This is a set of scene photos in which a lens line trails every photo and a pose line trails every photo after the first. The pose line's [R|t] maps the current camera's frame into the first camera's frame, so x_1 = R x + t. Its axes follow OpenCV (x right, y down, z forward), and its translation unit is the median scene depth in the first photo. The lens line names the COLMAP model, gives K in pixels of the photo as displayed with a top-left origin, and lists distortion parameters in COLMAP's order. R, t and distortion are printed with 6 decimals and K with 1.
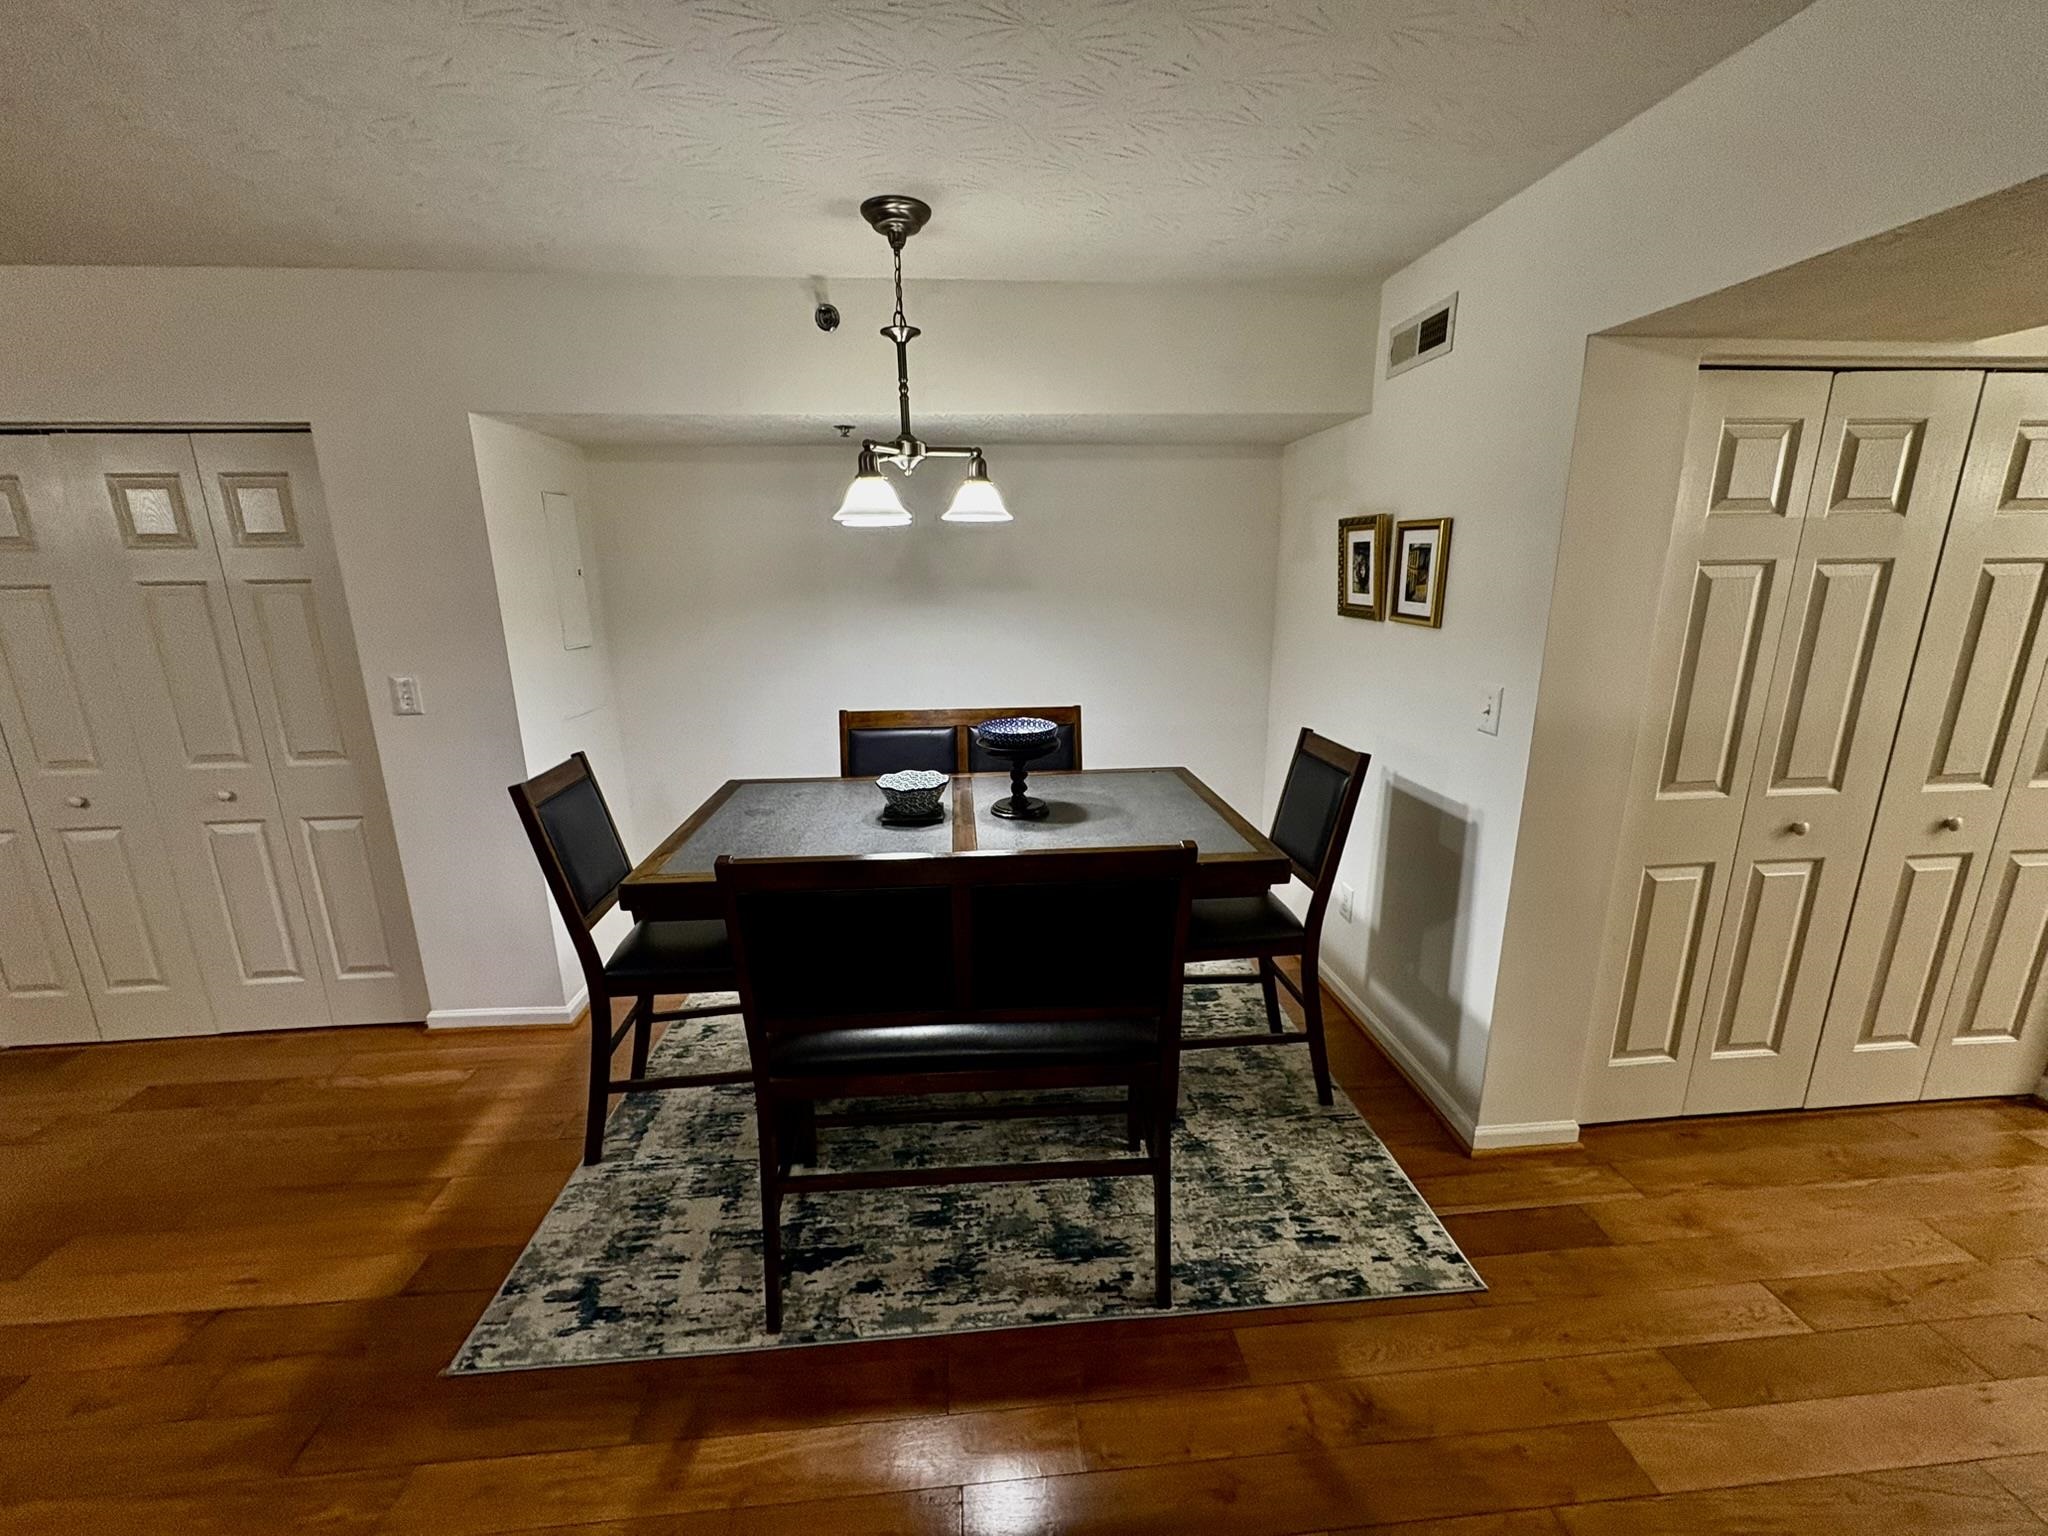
lens RADIAL K [[808.6, 0, 1024.0], [0, 808.6, 768.0], [0, 0, 1]] dist [-0.001854, -0.000090]
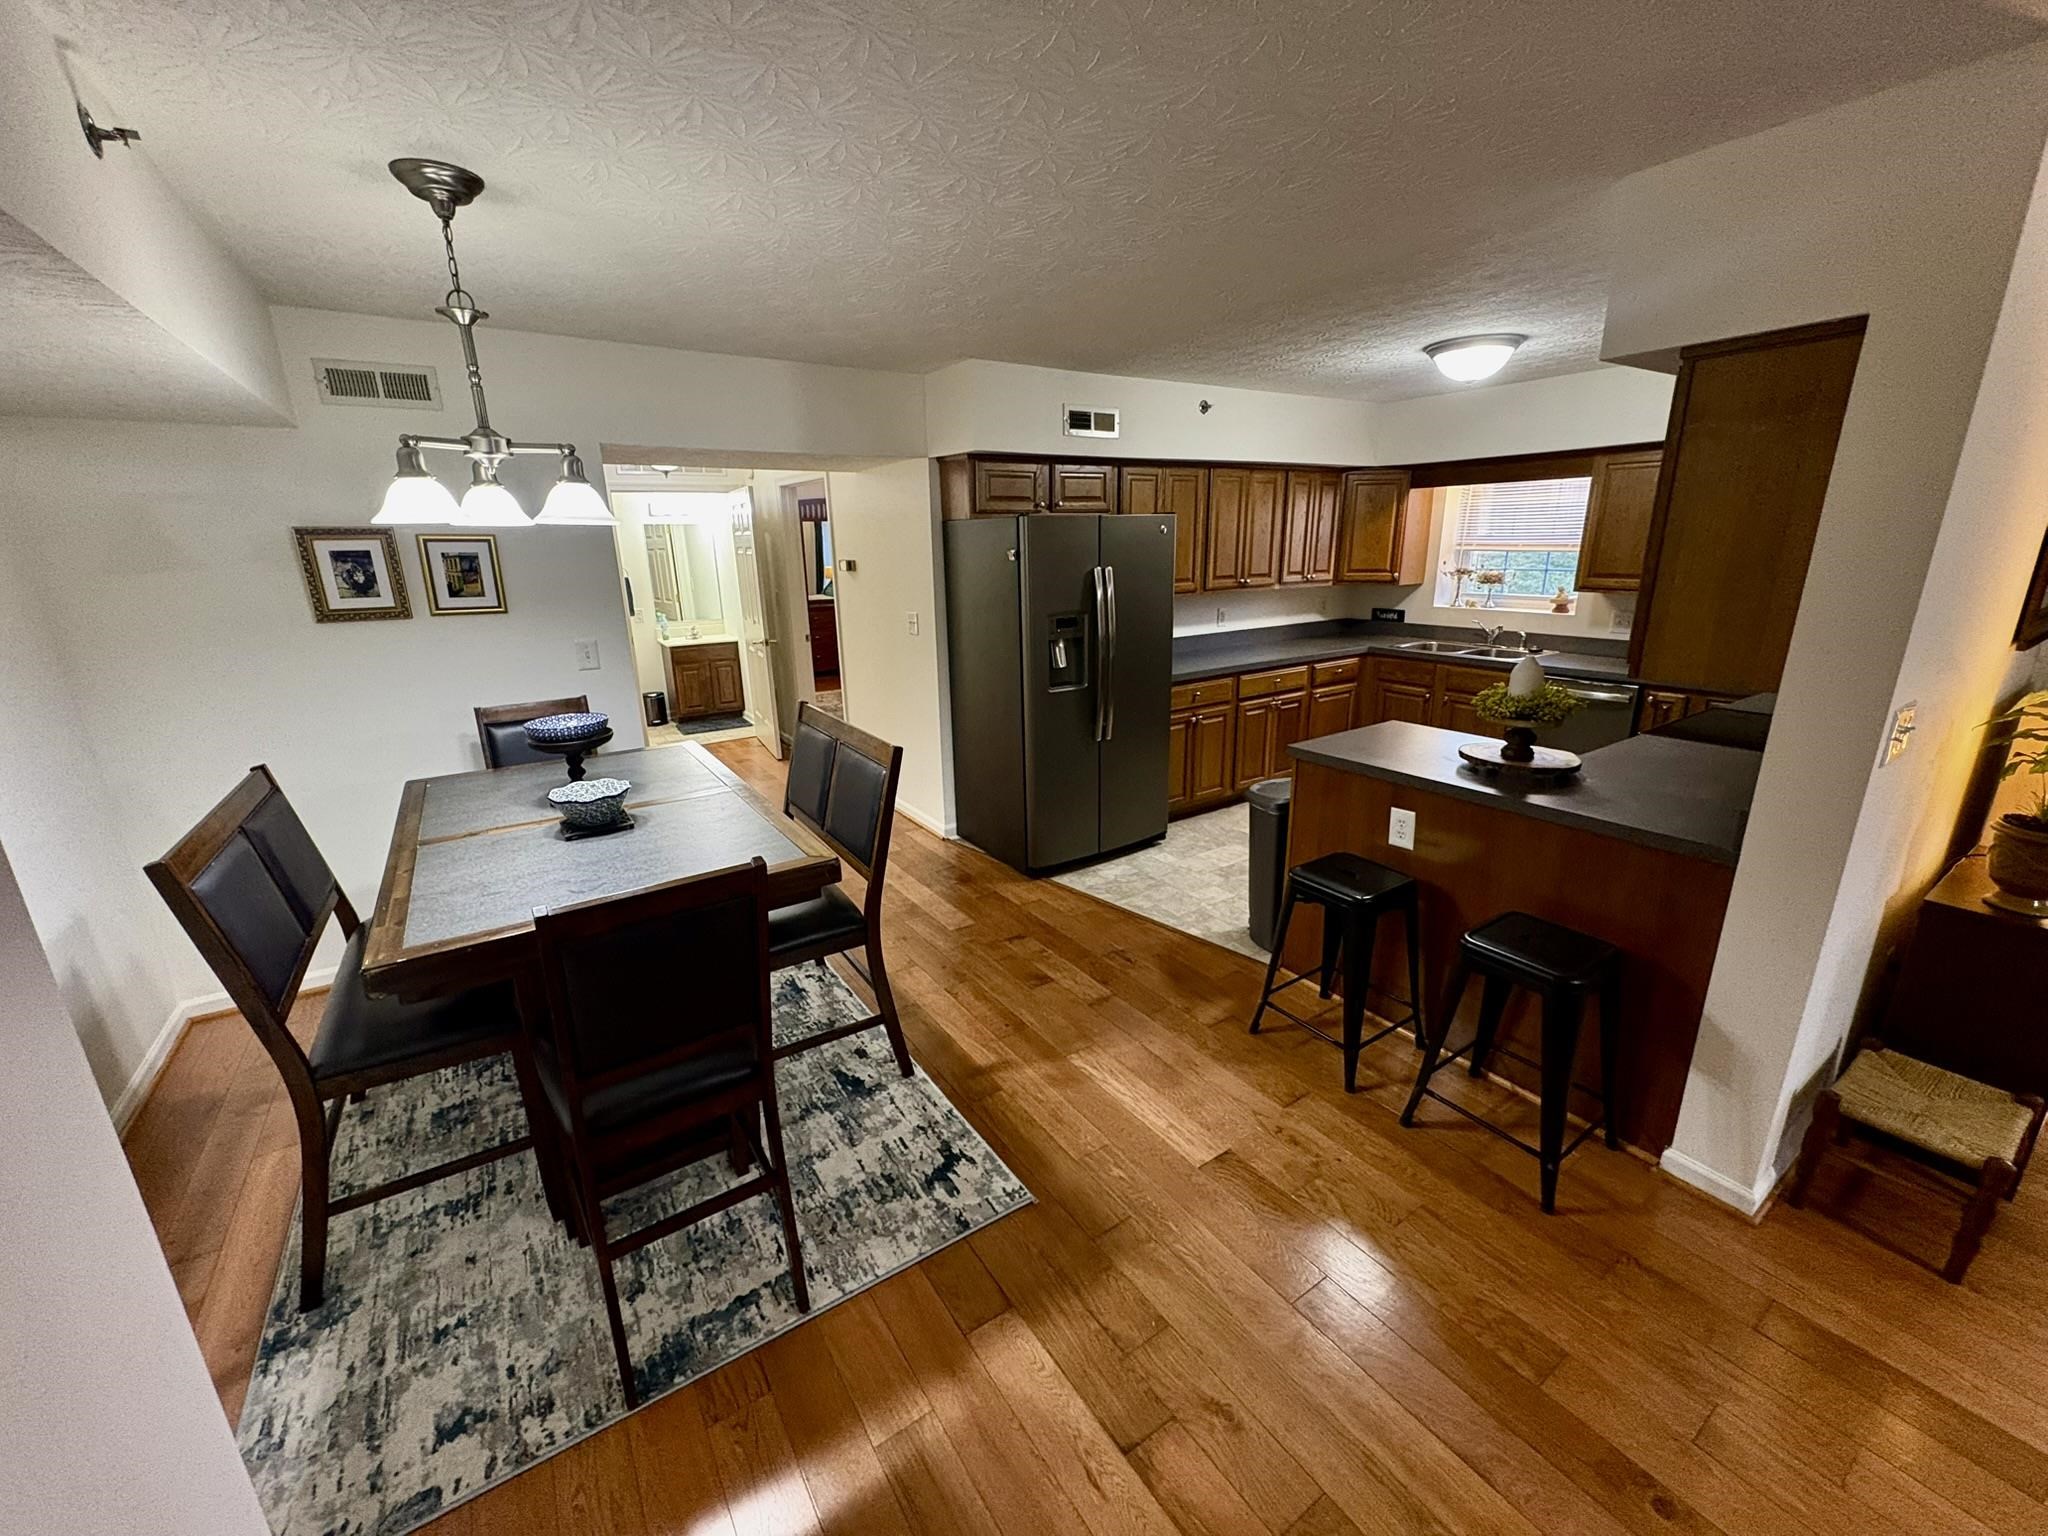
lens RADIAL K [[811.3, 0, 1024.0], [0, 811.3, 768.0], [0, 0, 1]] dist [-0.000775, 0.000315]
pose [[-0.482813, -0.218524, 0.848020, -1.298882], [0.234520, 0.900731, 0.365629, -0.261705], [-0.843737, 0.375408, -0.383636, 0.986831]]
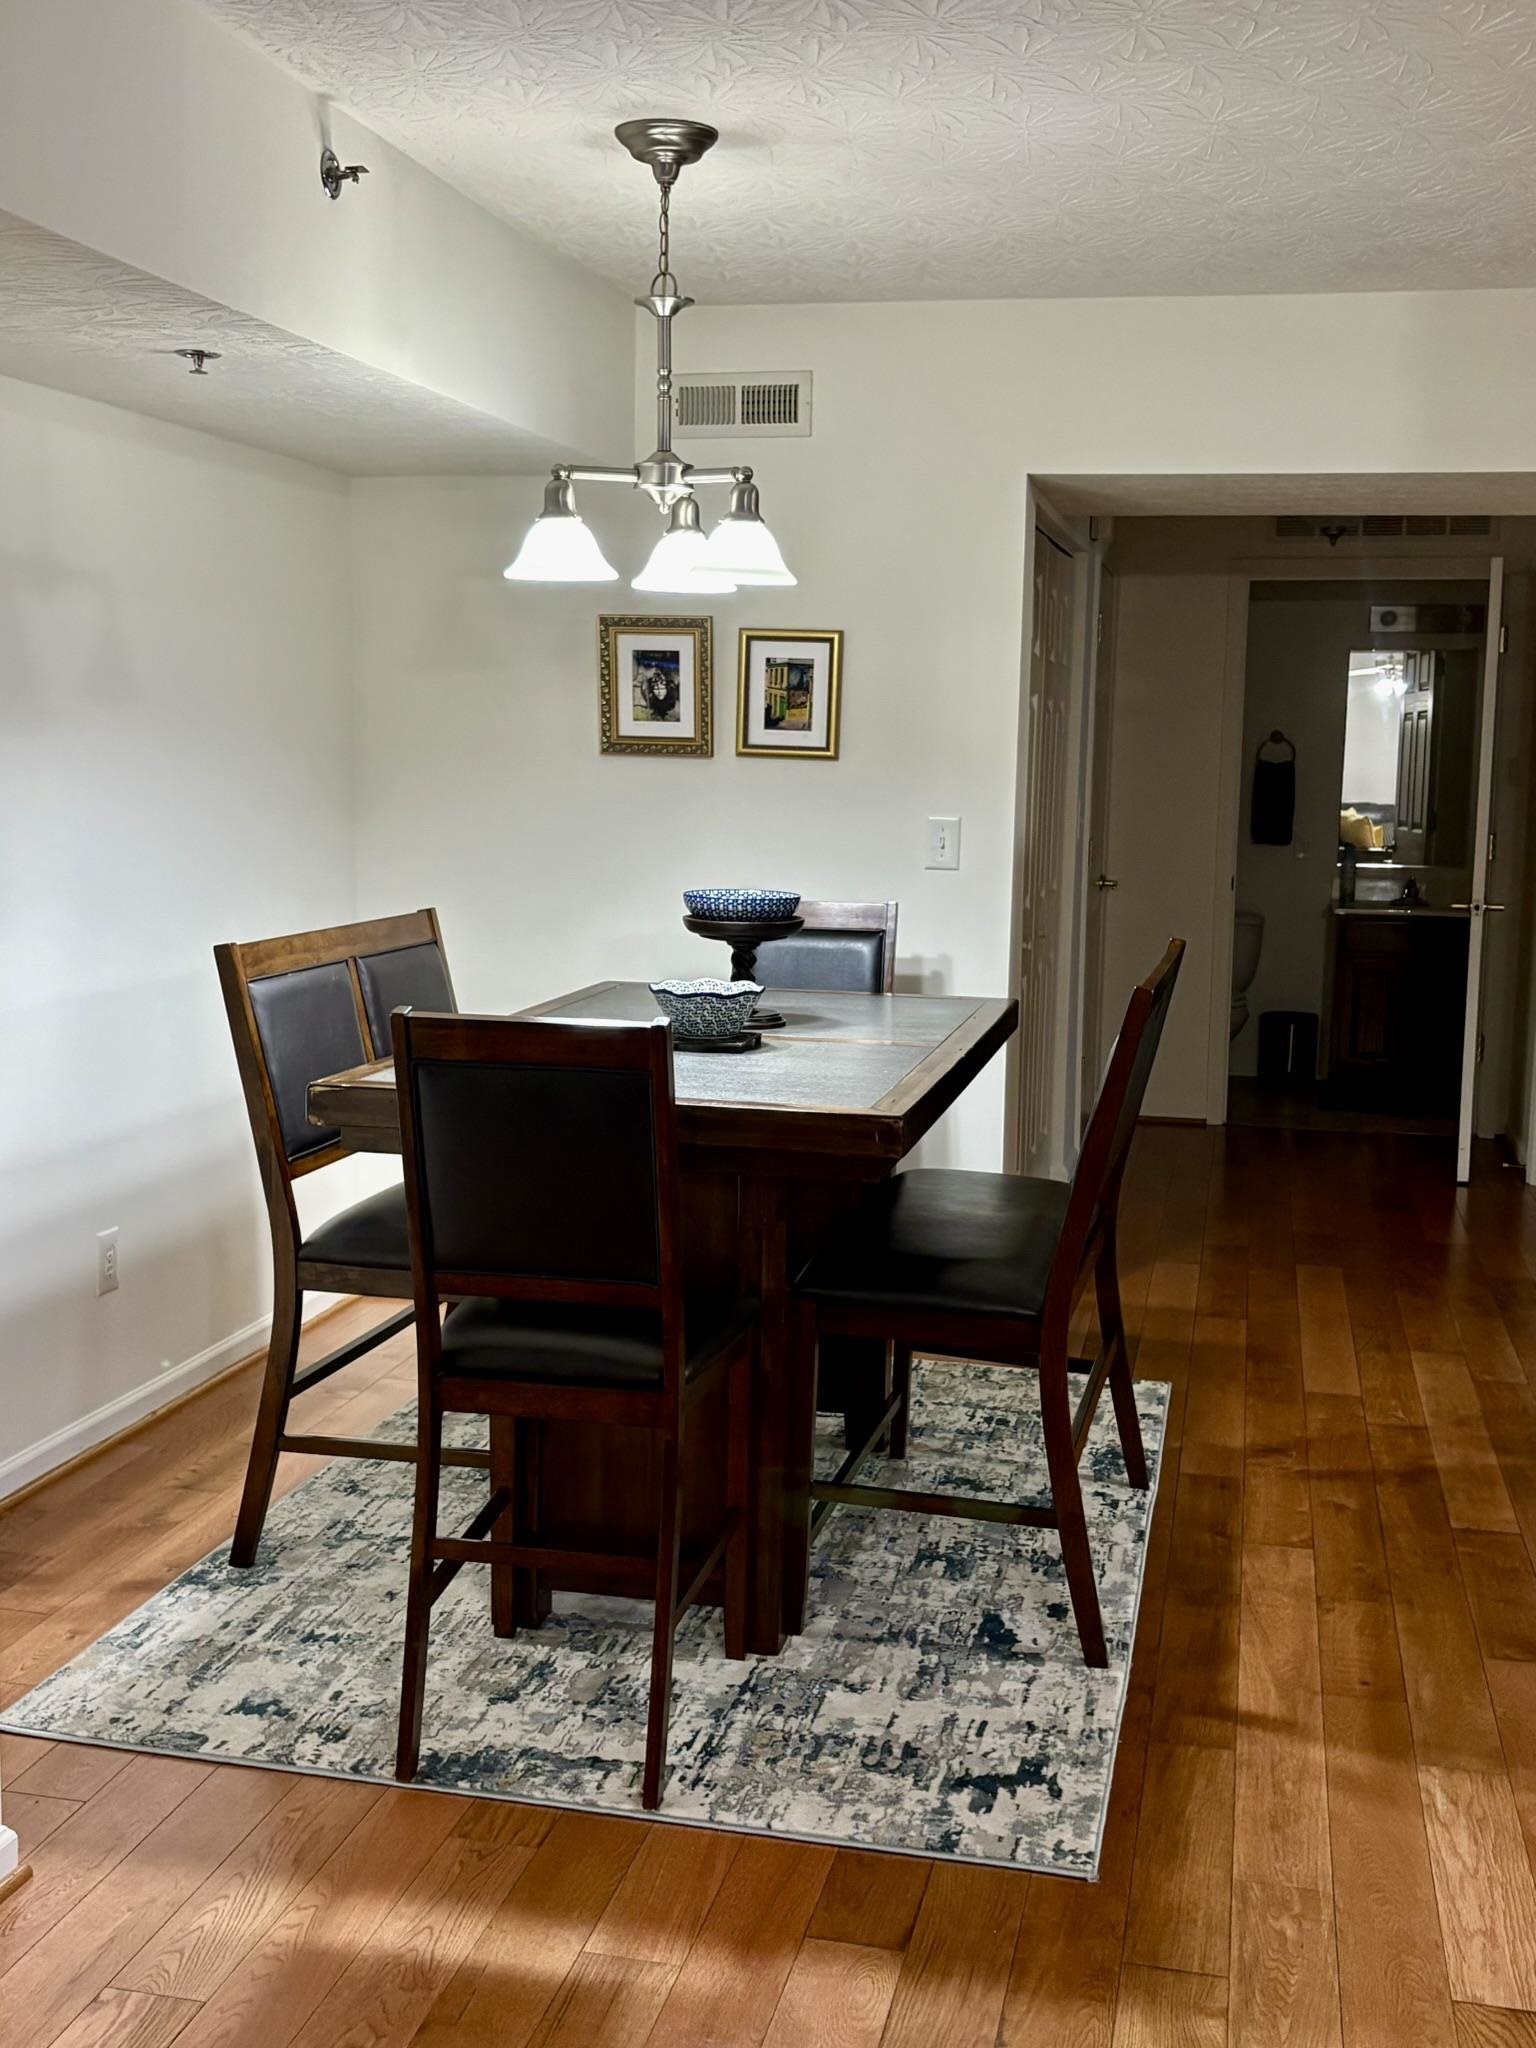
lens RADIAL K [[2144.5, 0, 777.8], [0, 2144.5, 1032.9], [0, 0, 1]] dist [0.173938, -0.635746]
pose [[0.299555, -0.112658, 0.947404, -1.835066], [0.209753, 0.976486, 0.049796, -0.023273], [-0.930736, 0.183804, 0.316142, 0.452526]]
